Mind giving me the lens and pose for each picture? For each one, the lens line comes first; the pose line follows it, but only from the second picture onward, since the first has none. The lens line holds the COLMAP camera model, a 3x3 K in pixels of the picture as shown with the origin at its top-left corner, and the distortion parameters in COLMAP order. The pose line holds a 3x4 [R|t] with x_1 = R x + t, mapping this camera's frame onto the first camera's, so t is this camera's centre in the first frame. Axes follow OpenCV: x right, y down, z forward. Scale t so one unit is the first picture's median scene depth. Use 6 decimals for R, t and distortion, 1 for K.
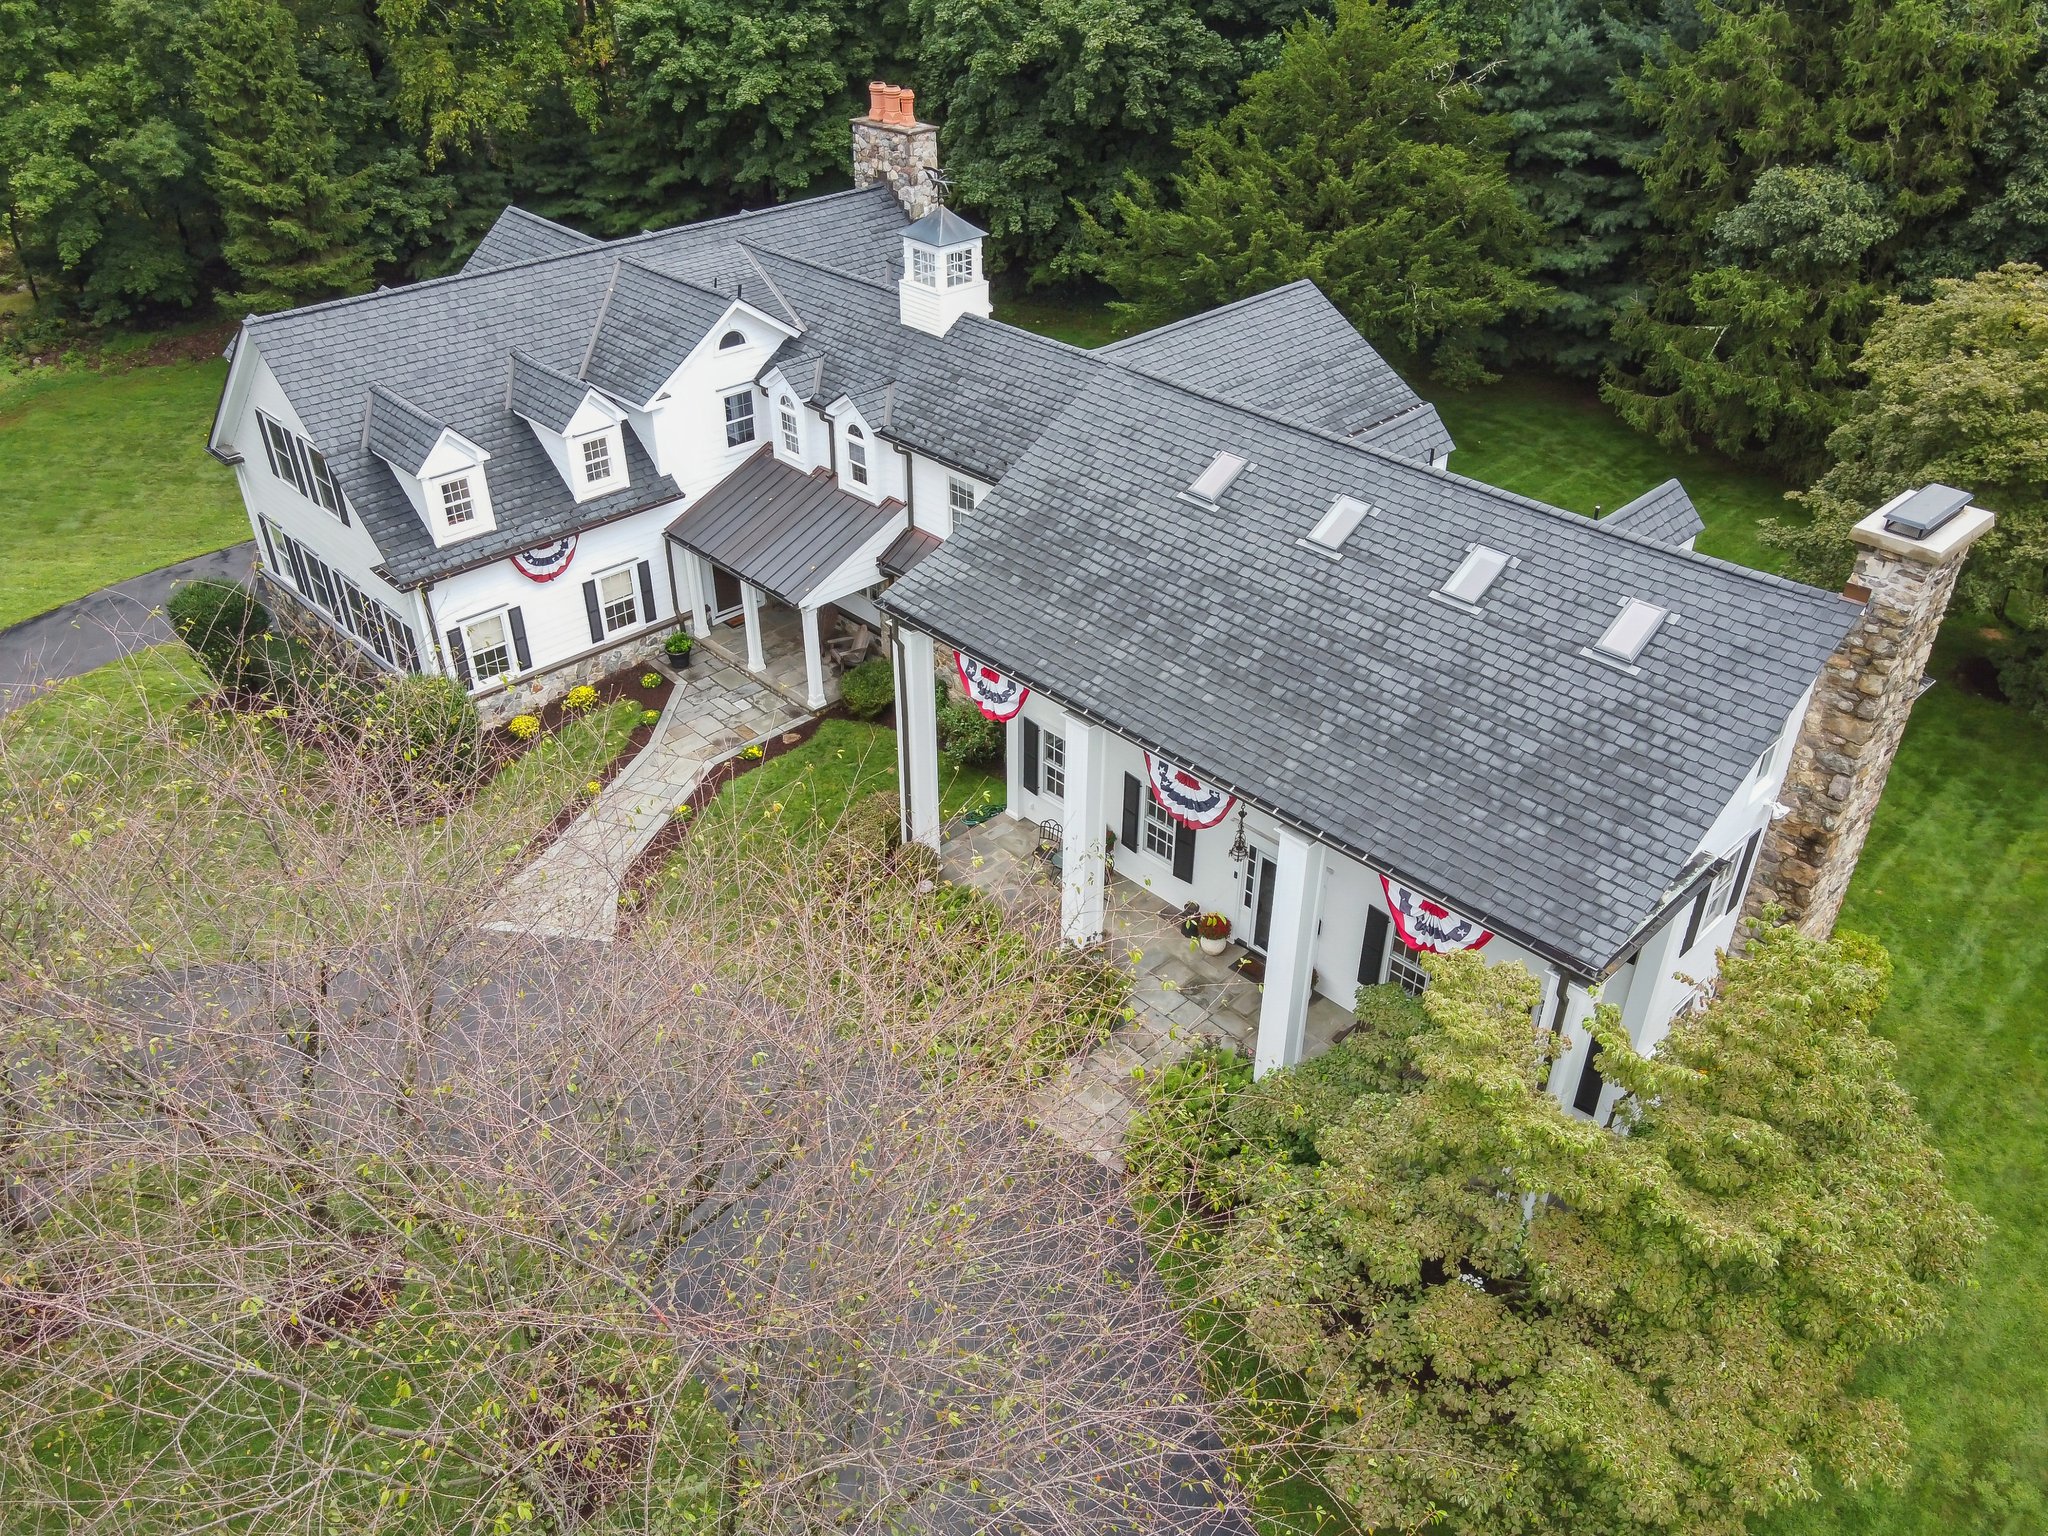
lens RADIAL K [[1566.8, 0, 1024.0], [0, 1566.8, 768.0], [0, 0, 1]] dist [0.010121, 0.004311]
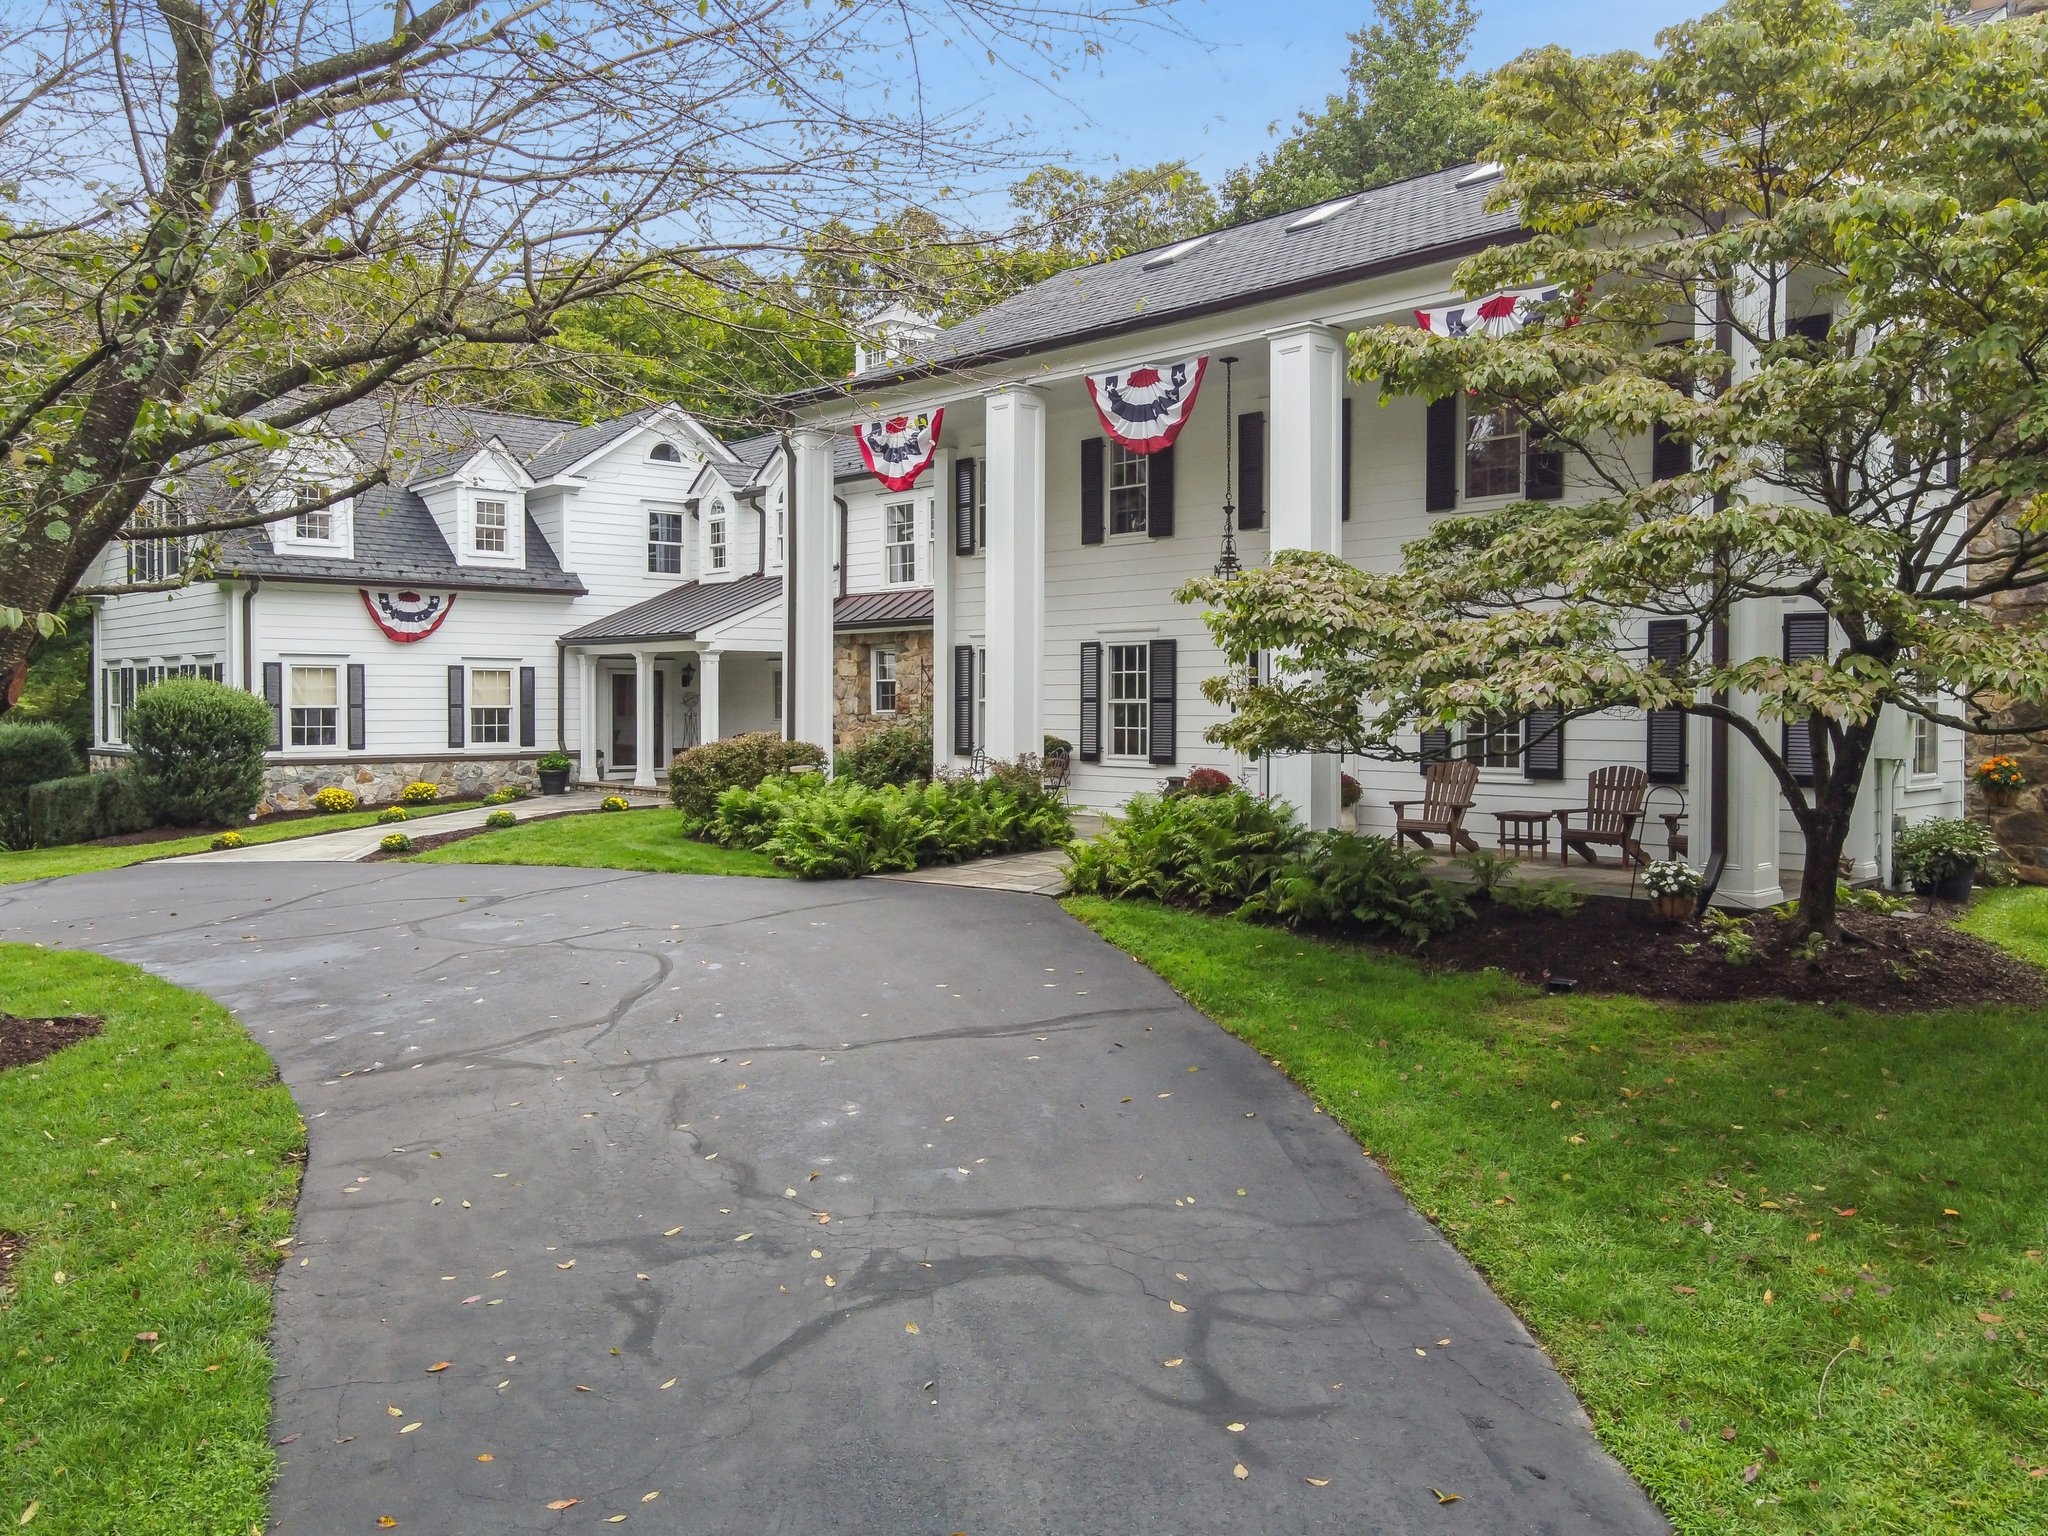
lens RADIAL K [[1588.0, 0, 1020.1], [0, 1588.0, 702.4], [0, 0, 1]] dist [0.012192, 0.004282]
pose [[0.999766, -0.000938, -0.021589, 0.042927], [-0.011013, 0.837467, -0.546377, 0.367858], [0.018593, 0.546487, 0.837261, 0.313069]]
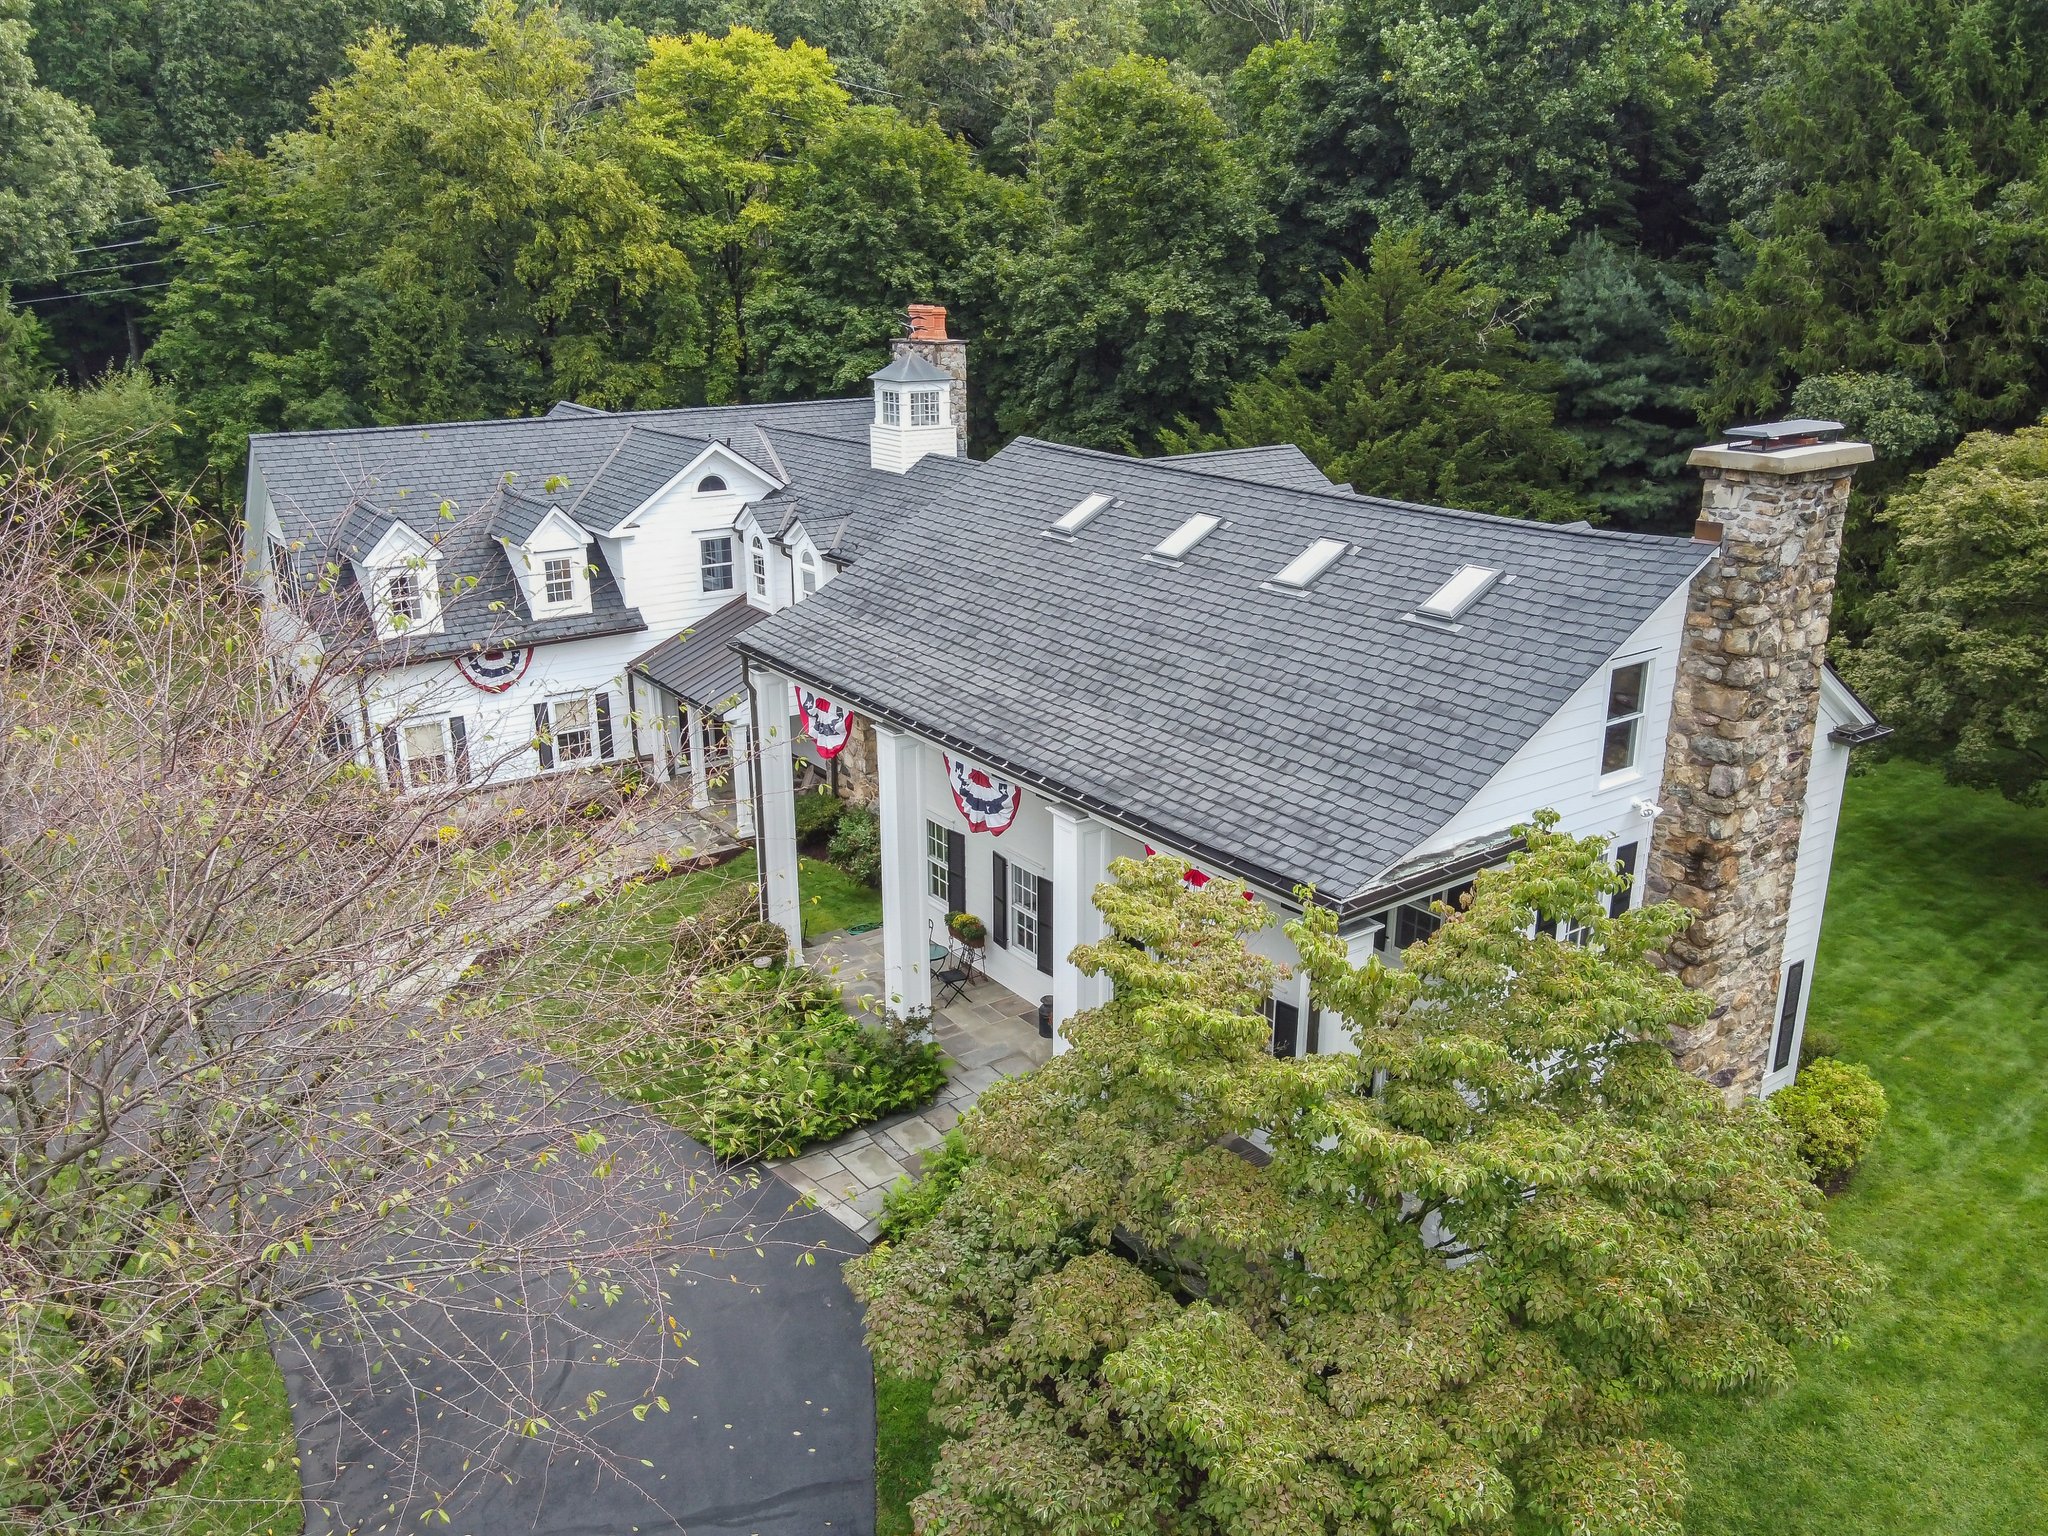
lens RADIAL K [[1566.8, 0, 1024.0], [0, 1566.8, 768.0], [0, 0, 1]] dist [0.010121, 0.004311]
pose [[0.988406, 0.043273, -0.145539, 0.175717], [-0.080202, 0.962691, -0.258444, 0.156472], [0.128925, 0.267120, 0.955000, 0.105180]]
